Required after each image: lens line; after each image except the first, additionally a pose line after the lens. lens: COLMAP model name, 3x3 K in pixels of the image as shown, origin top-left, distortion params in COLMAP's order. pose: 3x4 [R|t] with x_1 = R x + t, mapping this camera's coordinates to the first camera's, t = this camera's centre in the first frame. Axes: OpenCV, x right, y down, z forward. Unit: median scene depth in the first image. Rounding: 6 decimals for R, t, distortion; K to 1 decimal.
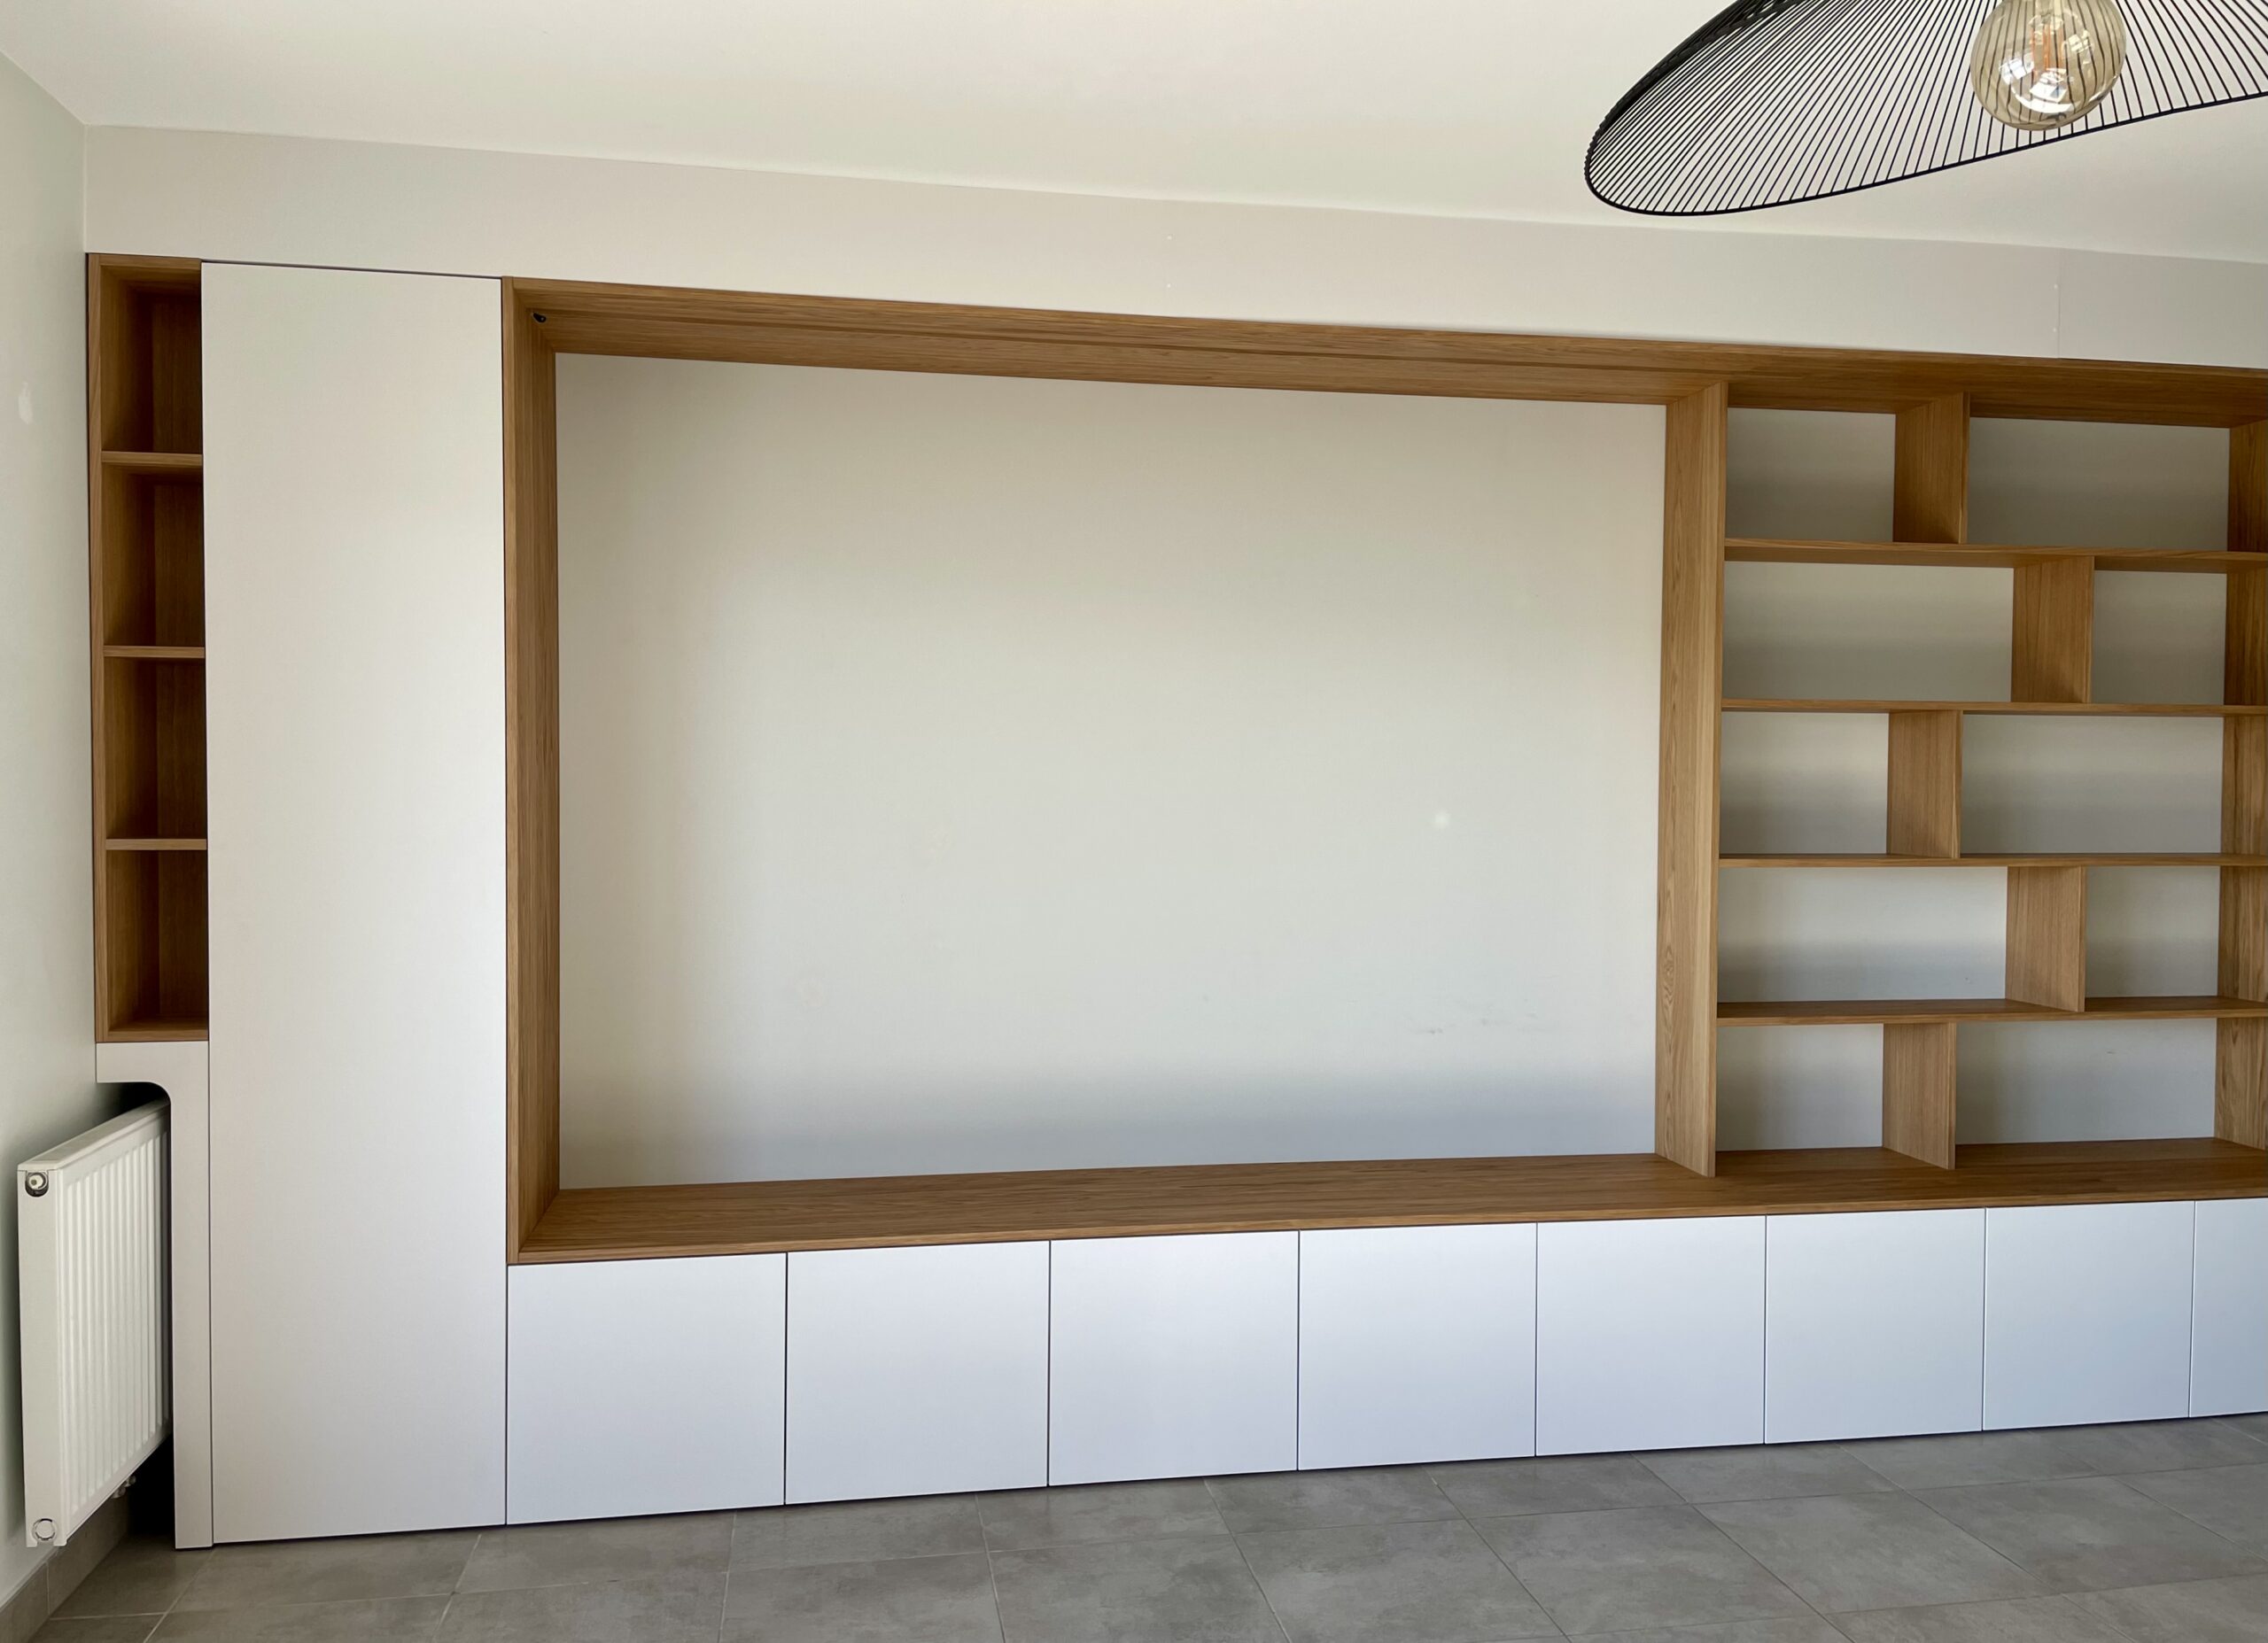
lens RADIAL K [[1729.3, 0, 1127.7], [0, 1729.3, 826.1], [0, 0, 1]] dist [0.048119, -0.060412]
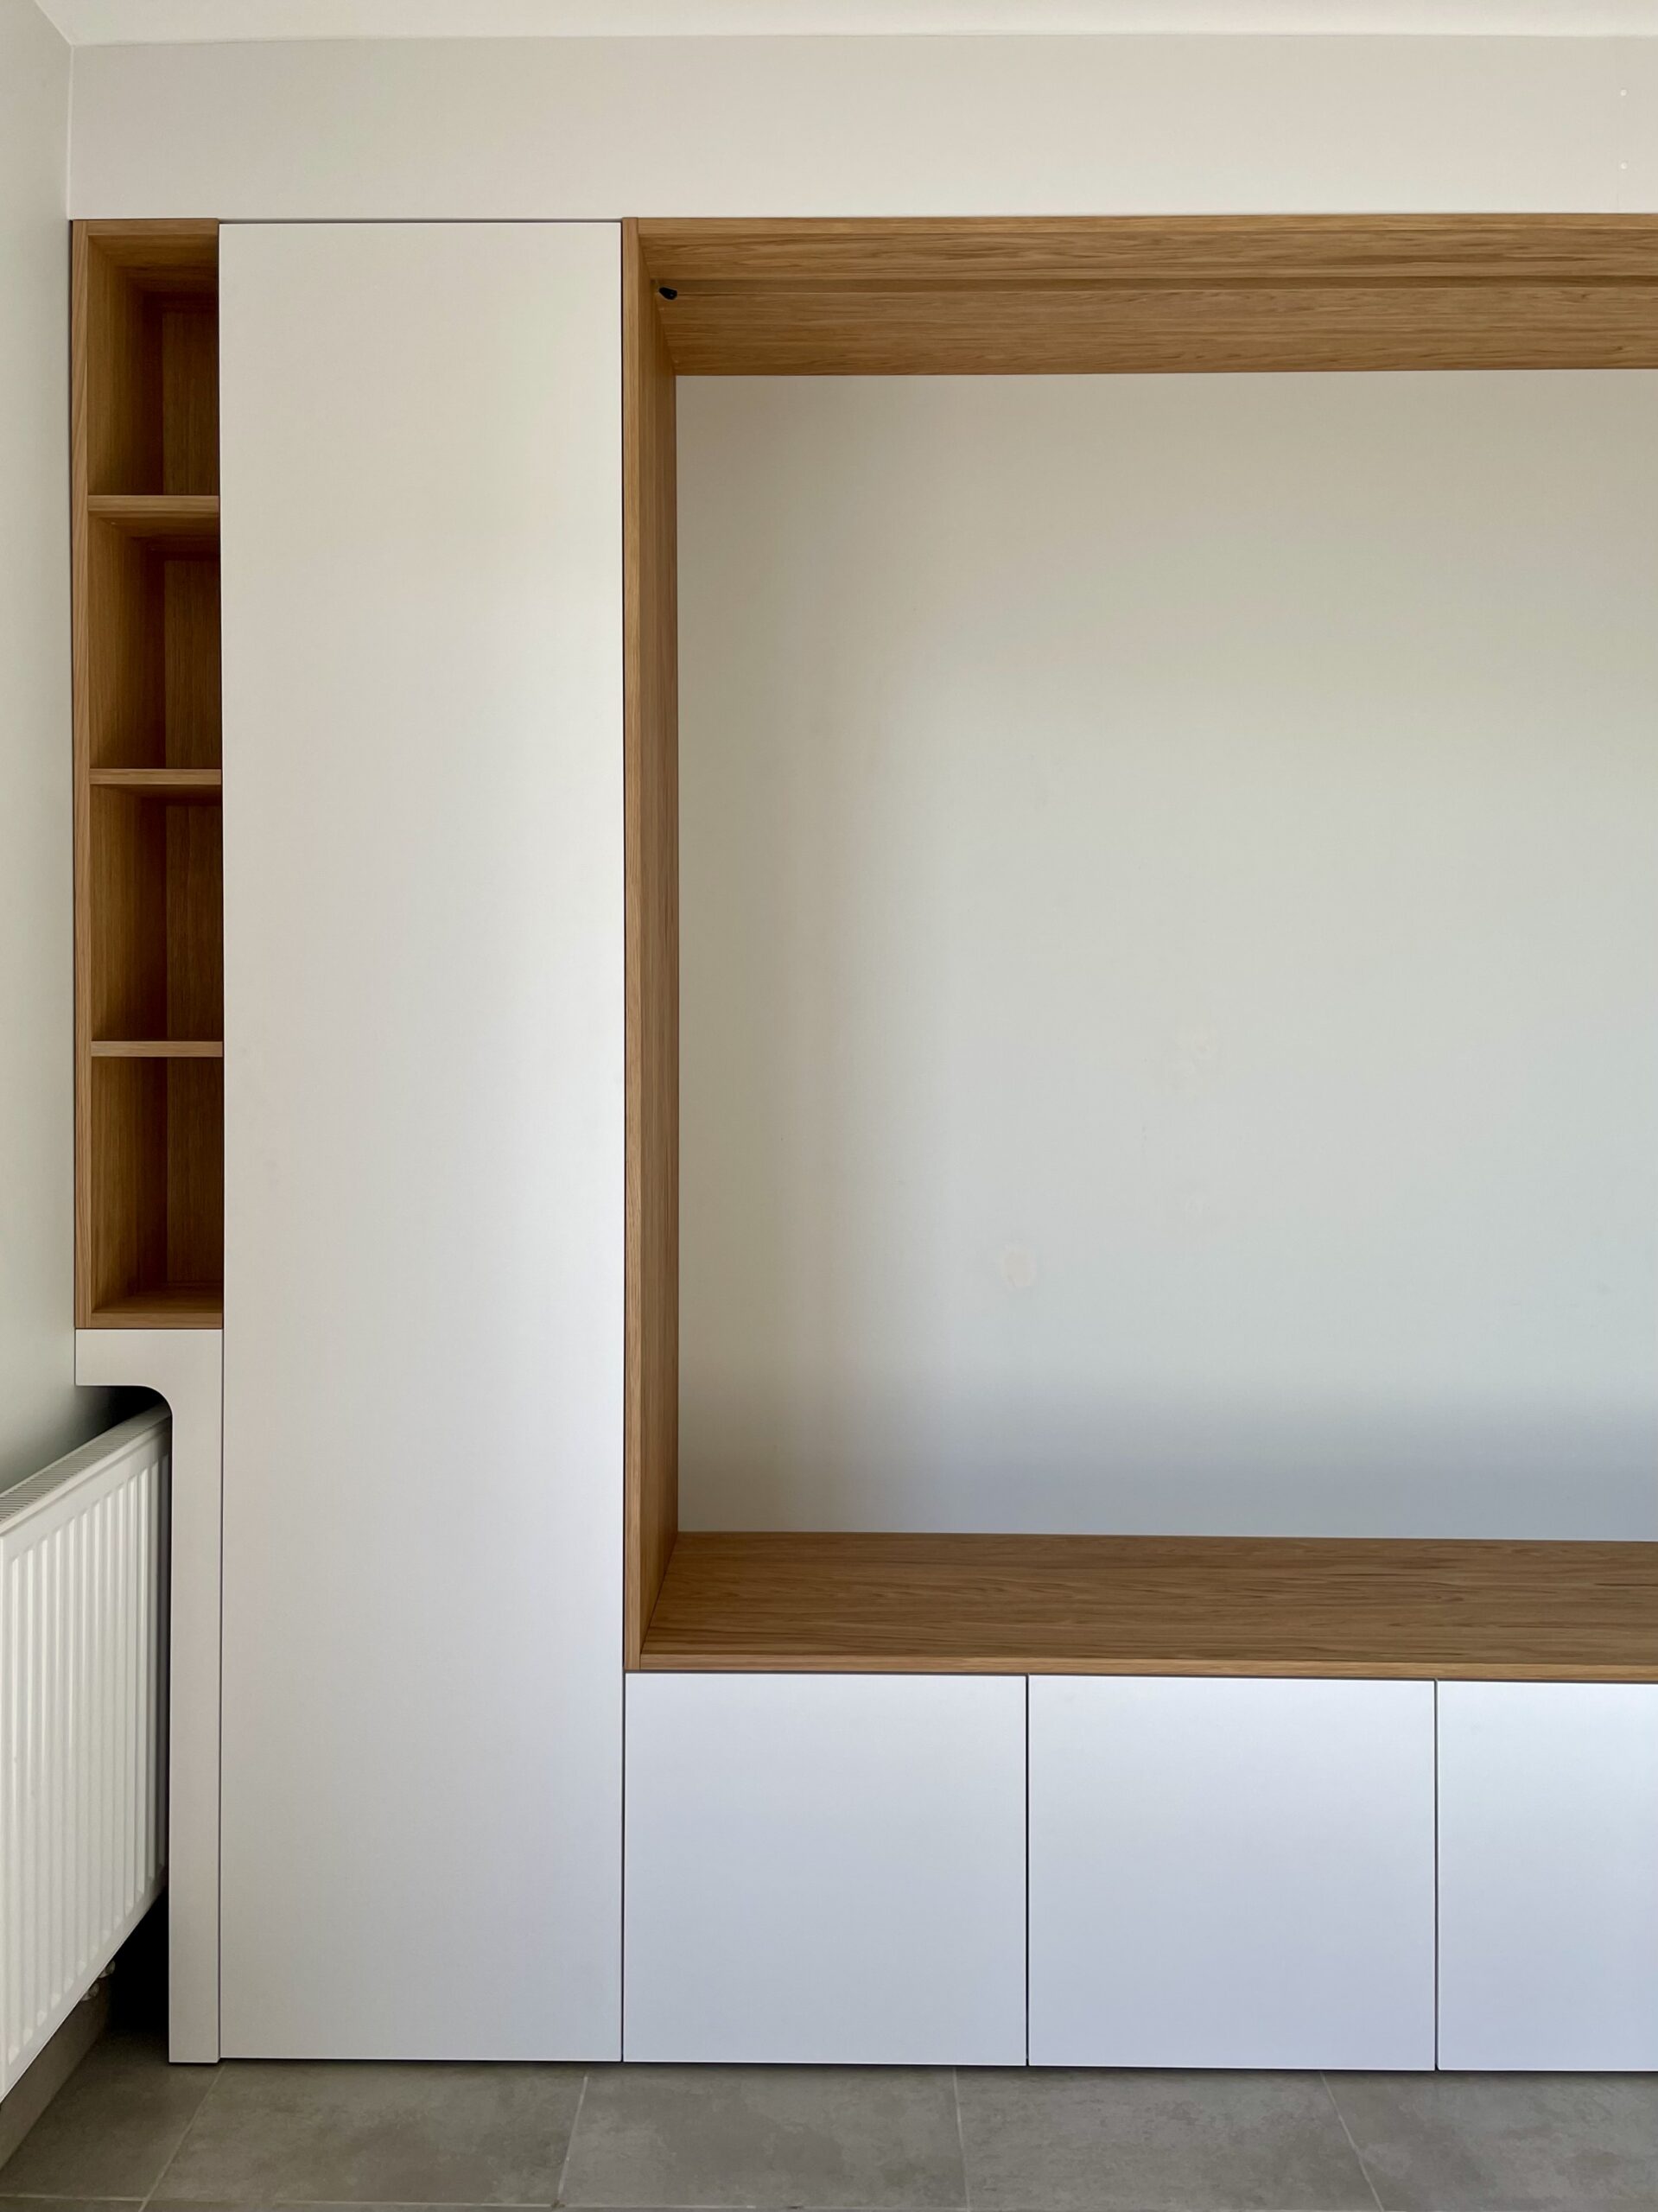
lens RADIAL K [[1721.6, 0, 791.9], [0, 1721.6, 1027.1], [0, 0, 1]] dist [0.073191, -0.092168]
pose [[0.980369, -0.000854, -0.197169, -0.159897], [-0.002080, 0.999890, -0.014672, 0.011313], [0.197160, 0.014794, 0.980260, 0.348949]]
